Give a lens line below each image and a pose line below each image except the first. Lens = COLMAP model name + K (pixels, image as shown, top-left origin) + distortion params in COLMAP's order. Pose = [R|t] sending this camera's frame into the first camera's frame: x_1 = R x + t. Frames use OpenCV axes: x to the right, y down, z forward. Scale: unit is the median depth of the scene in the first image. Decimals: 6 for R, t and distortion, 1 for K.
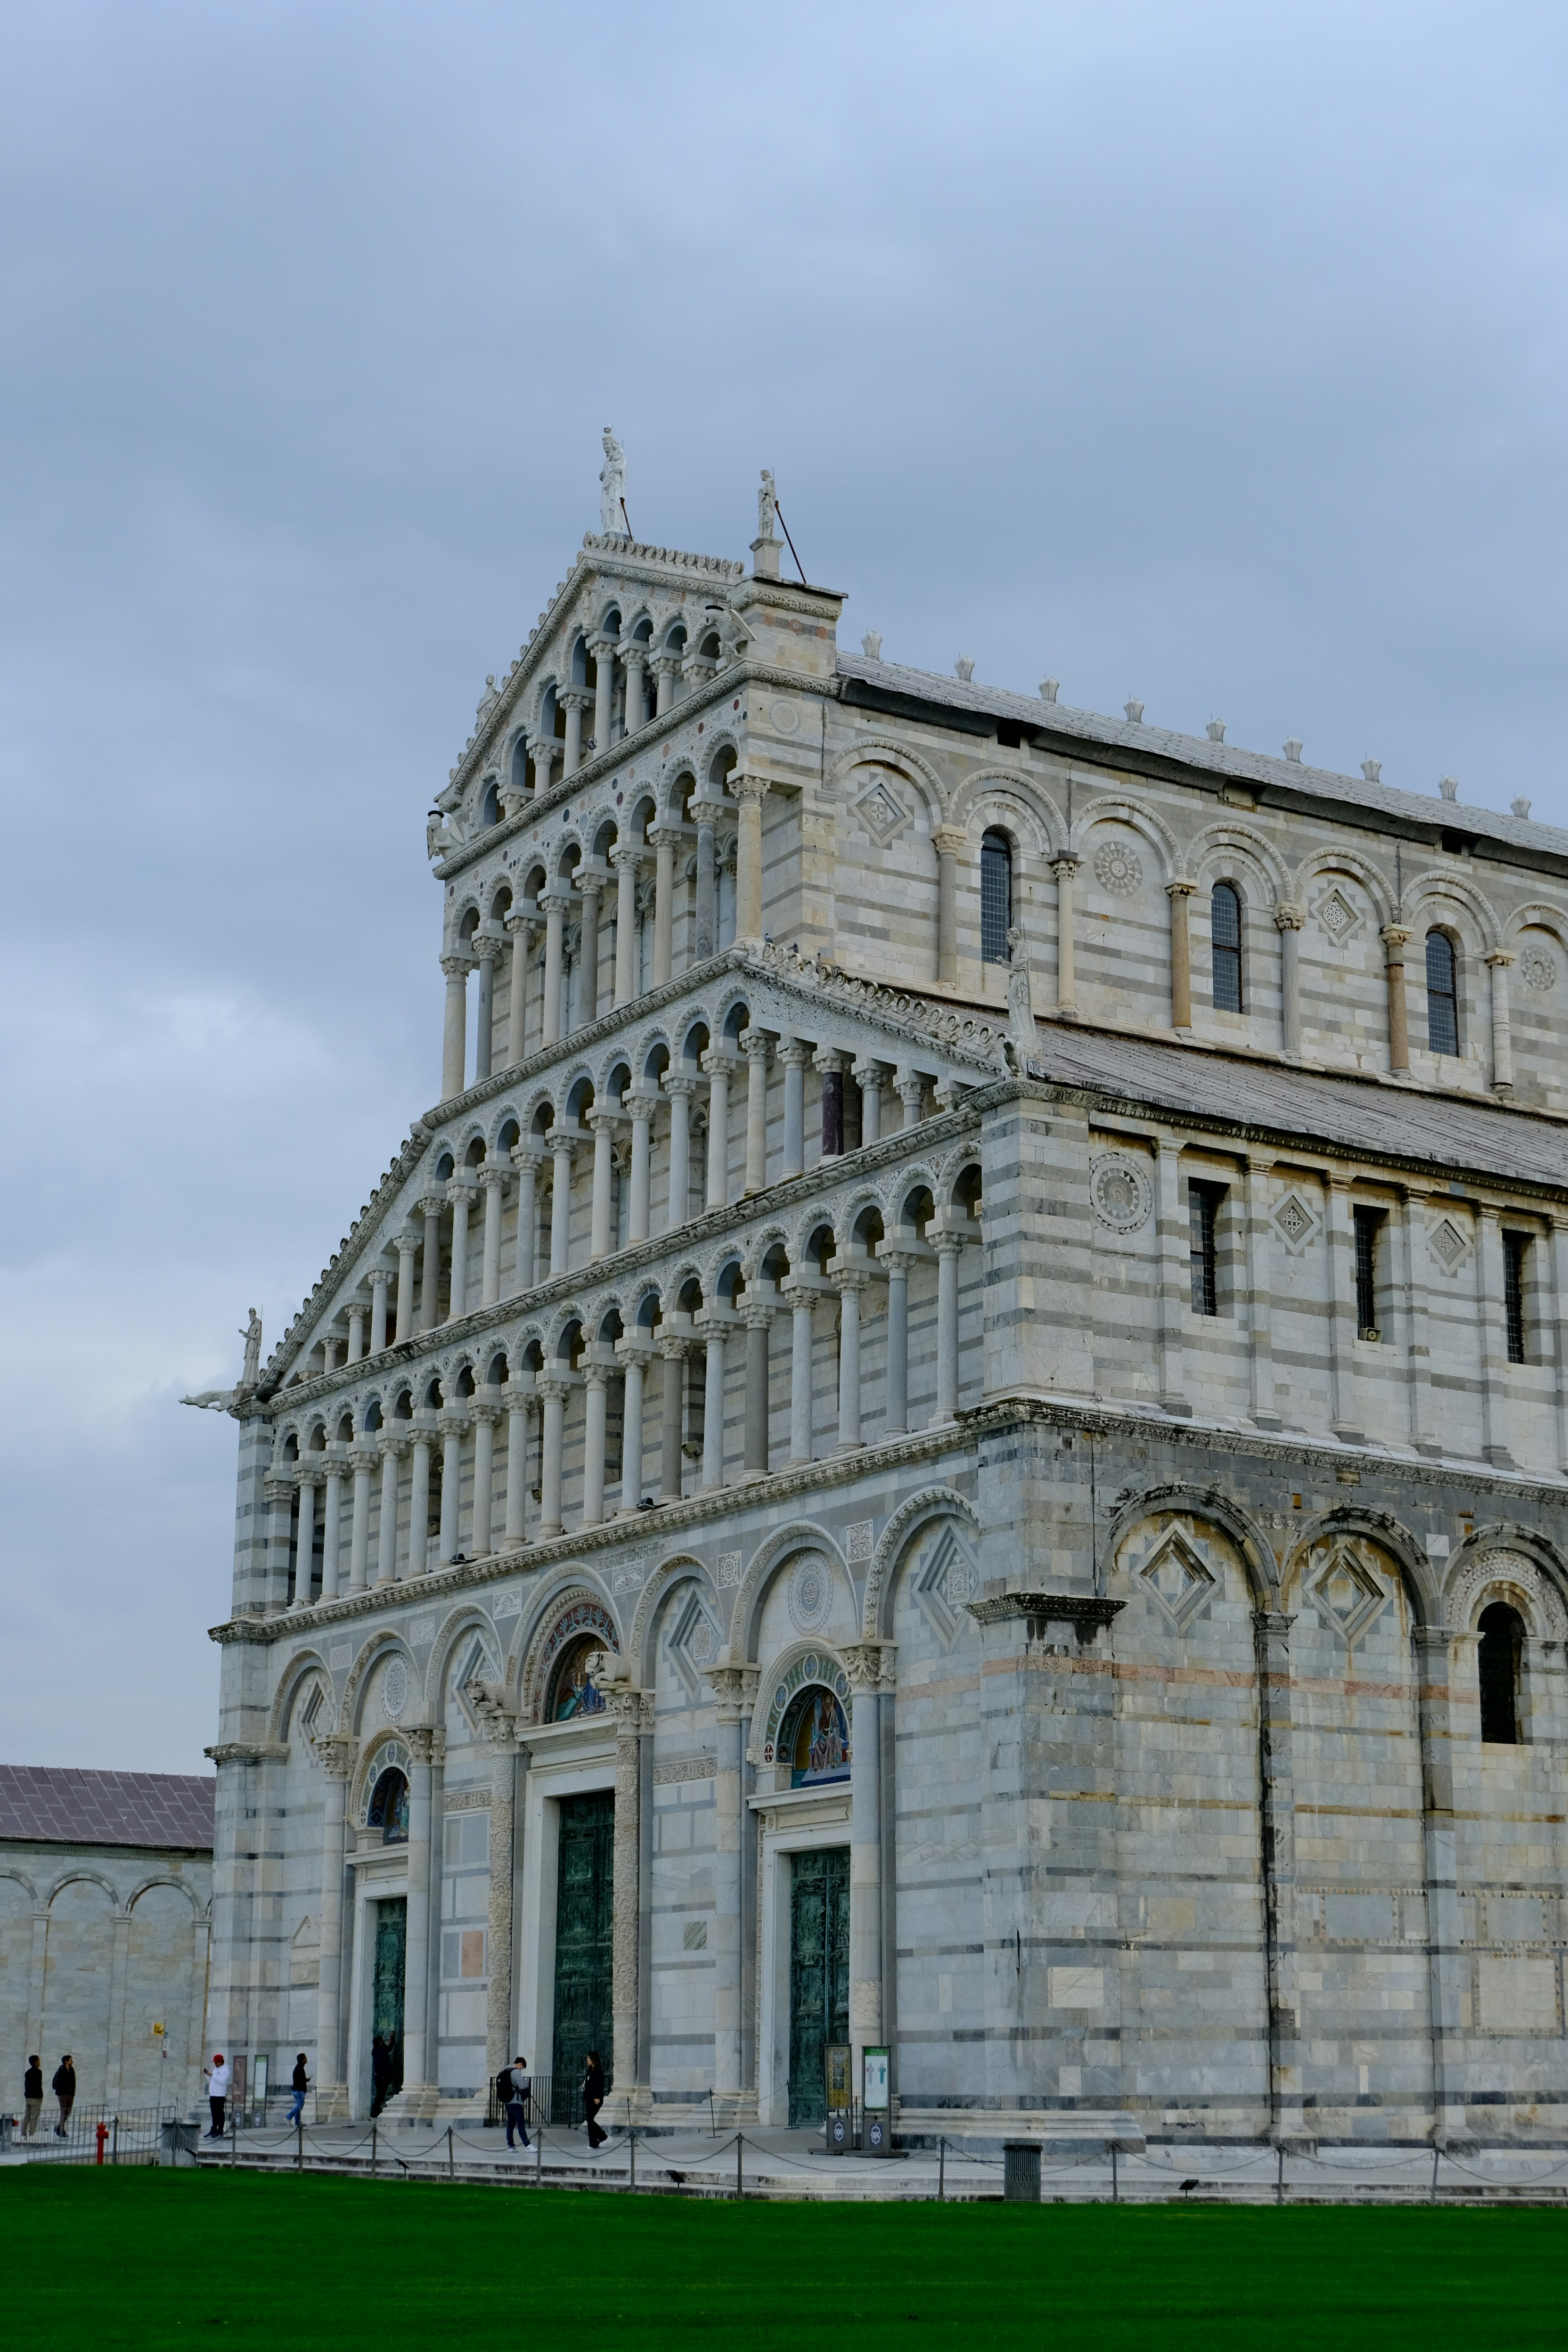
lens RADIAL K [[3618.8, 0, 784.0], [0, 3618.8, 1176.0], [0, 0, 1]] dist [-0.069246, 0.136374]
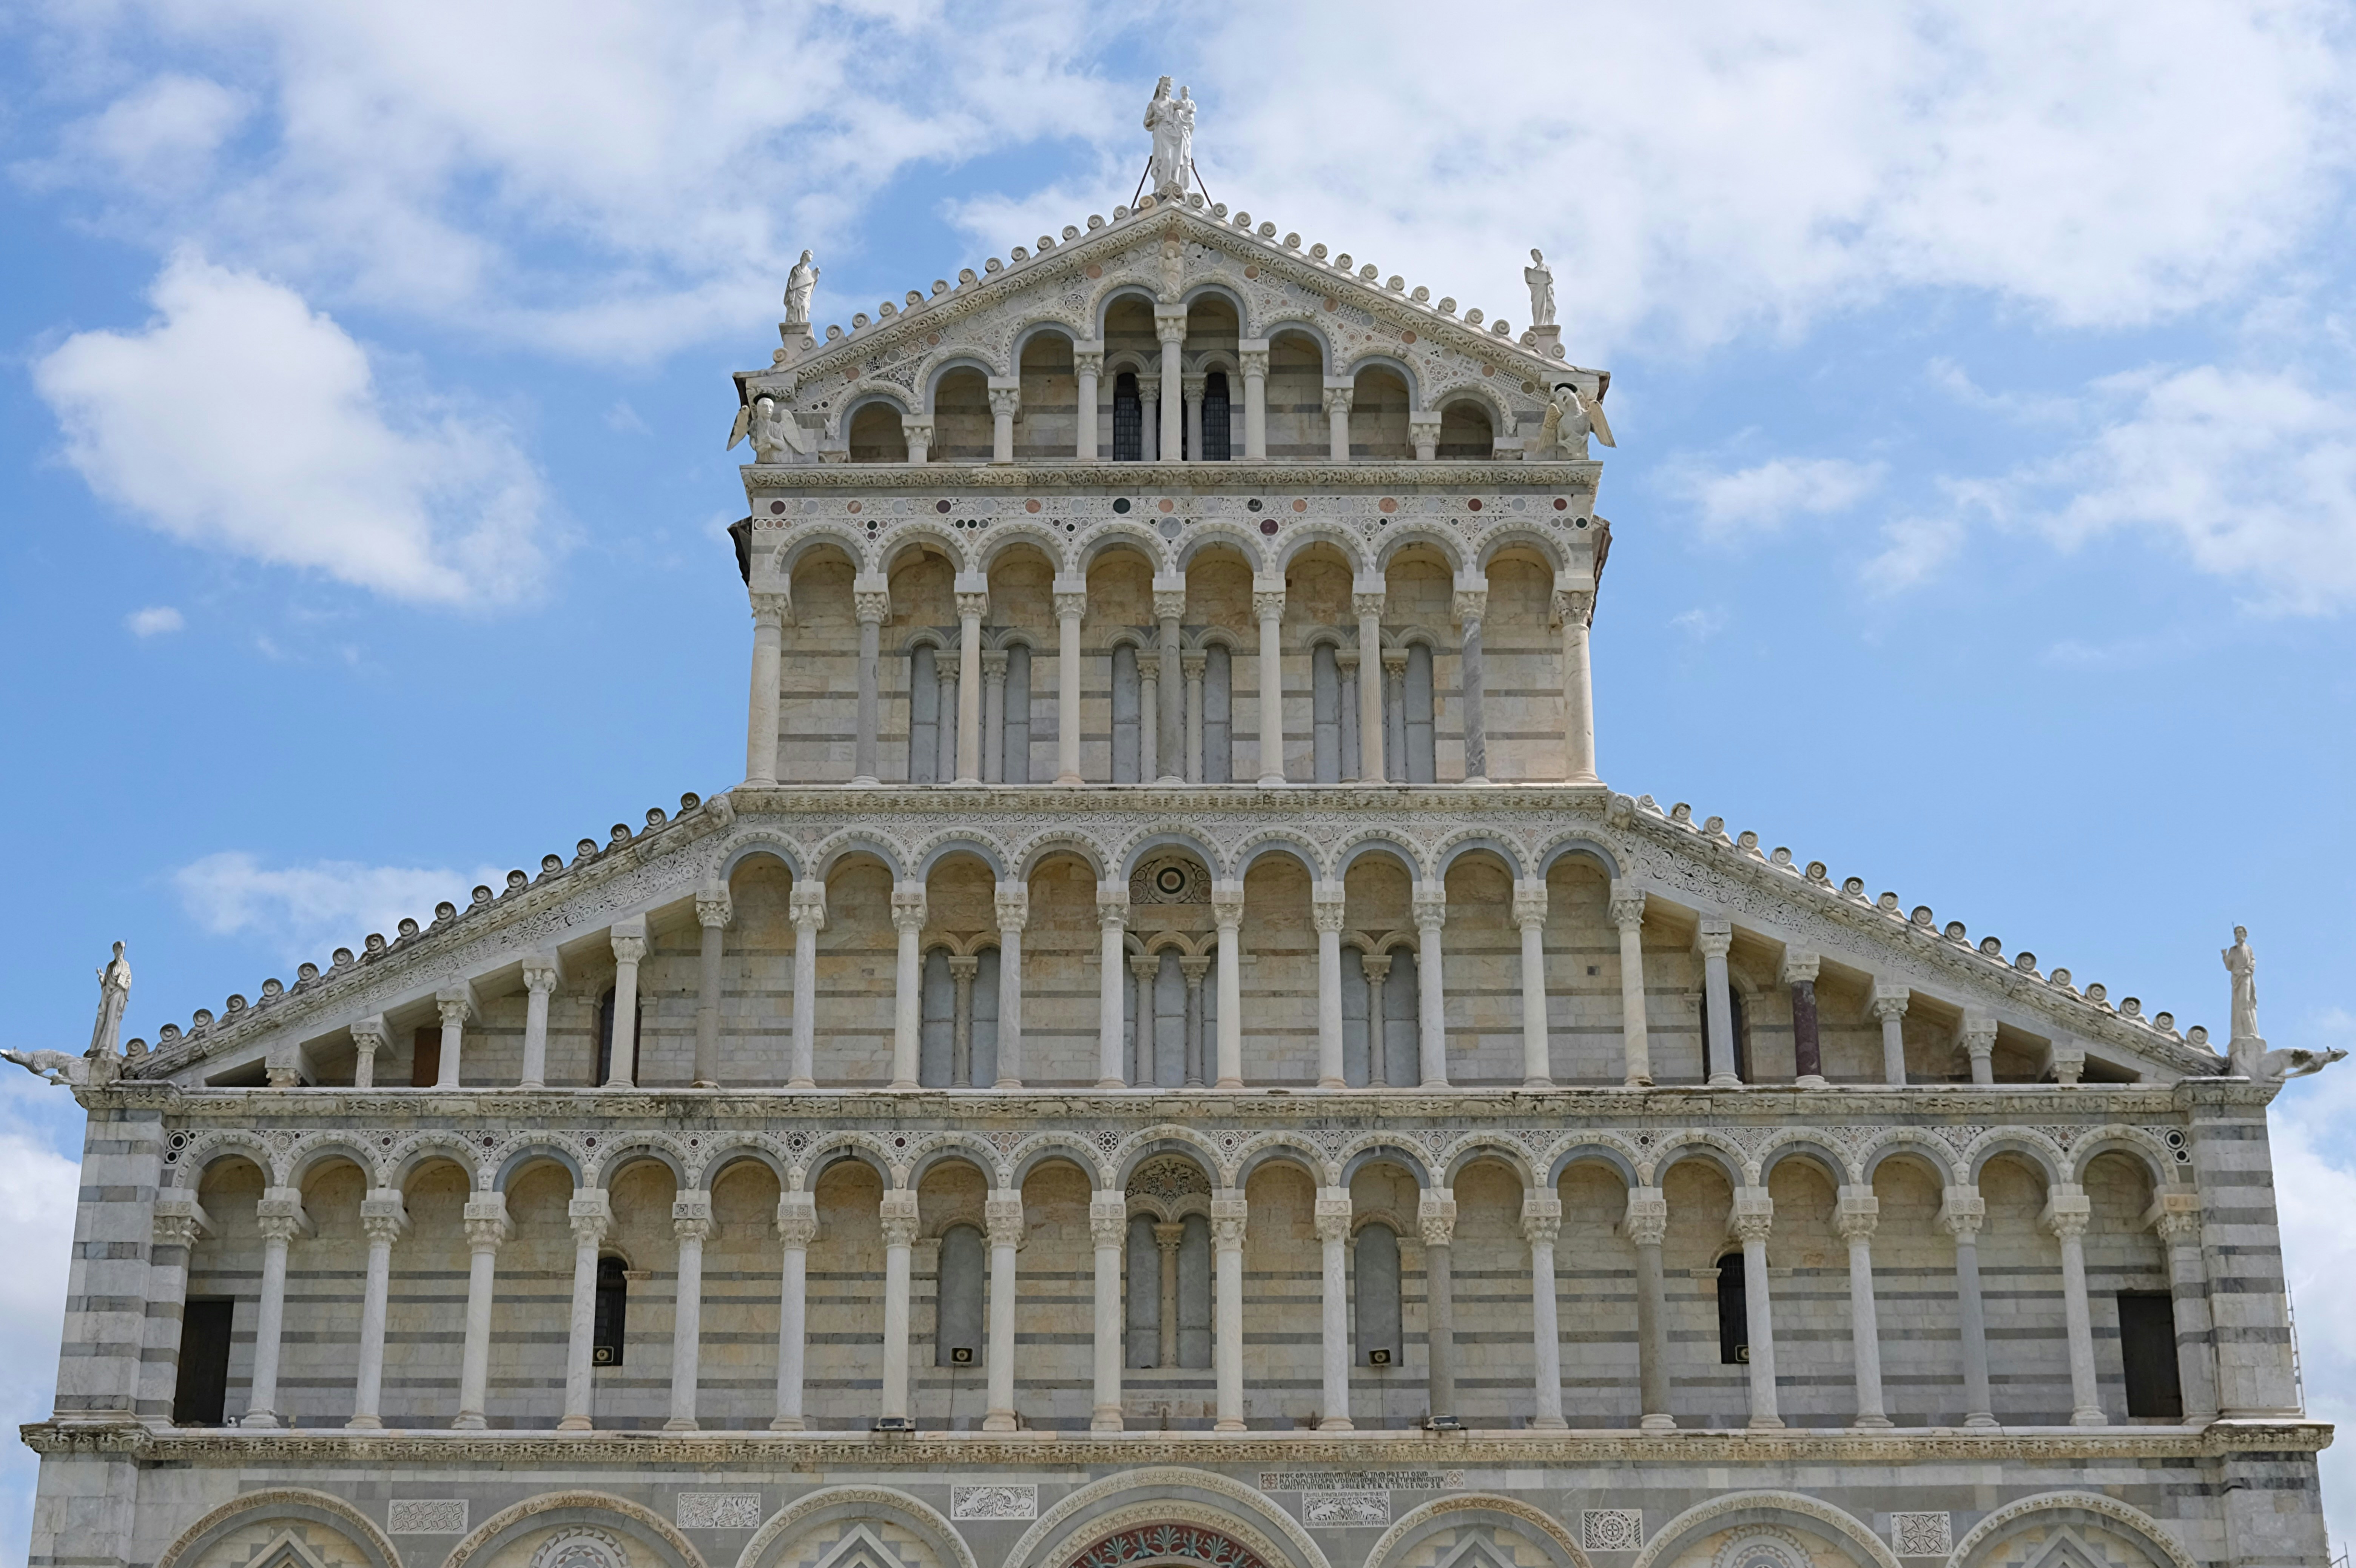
lens RADIAL K [[3624.5, 0, 1178.0], [0, 3624.5, 784.0], [0, 0, 1]] dist [-0.069246, 0.136374]
pose [[0.514967, 0.314293, 0.797514, -0.703777], [-0.213380, 0.948075, -0.235845, 0.148855], [-0.830228, -0.048721, 0.555291, 0.584810]]
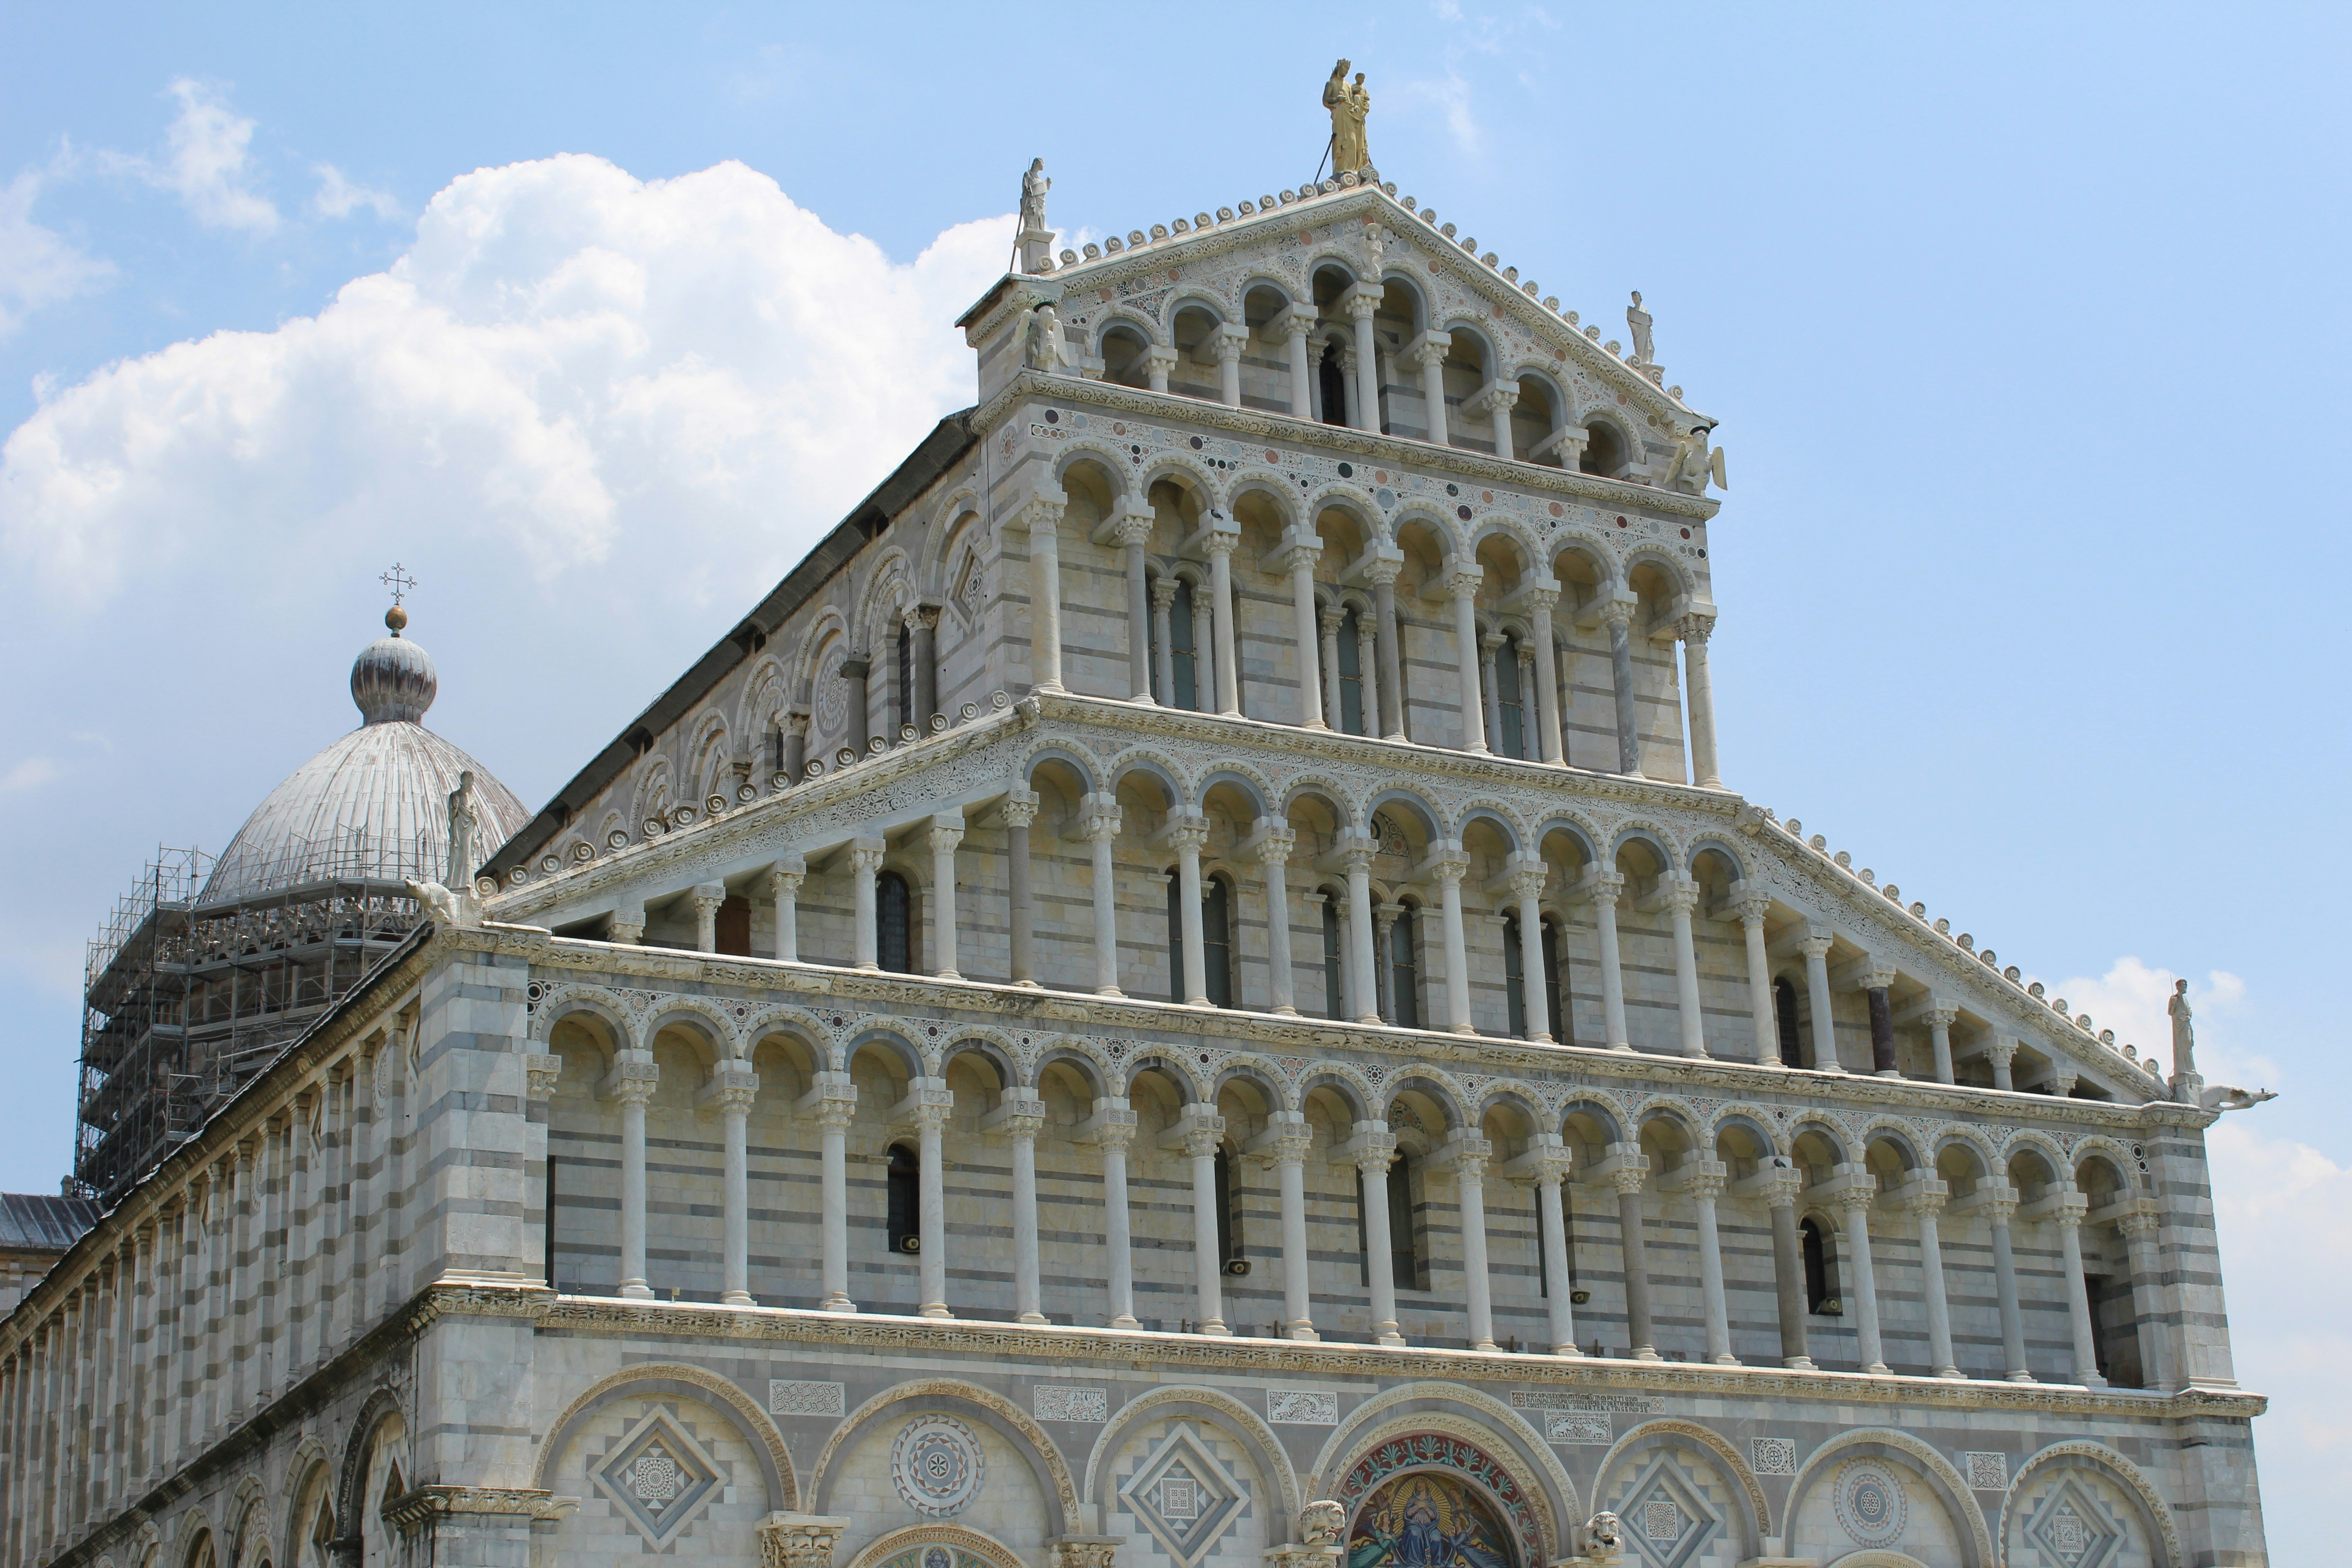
lens RADIAL K [[3673.4, 0, 1176.0], [0, 3673.4, 784.0], [0, 0, 1]] dist [-0.018501, 0.183800]
pose [[0.042279, 0.315037, 0.948137, -0.892102], [-0.215316, 0.929560, -0.299263, 0.242129], [-0.975629, -0.191496, 0.107133, 0.992450]]
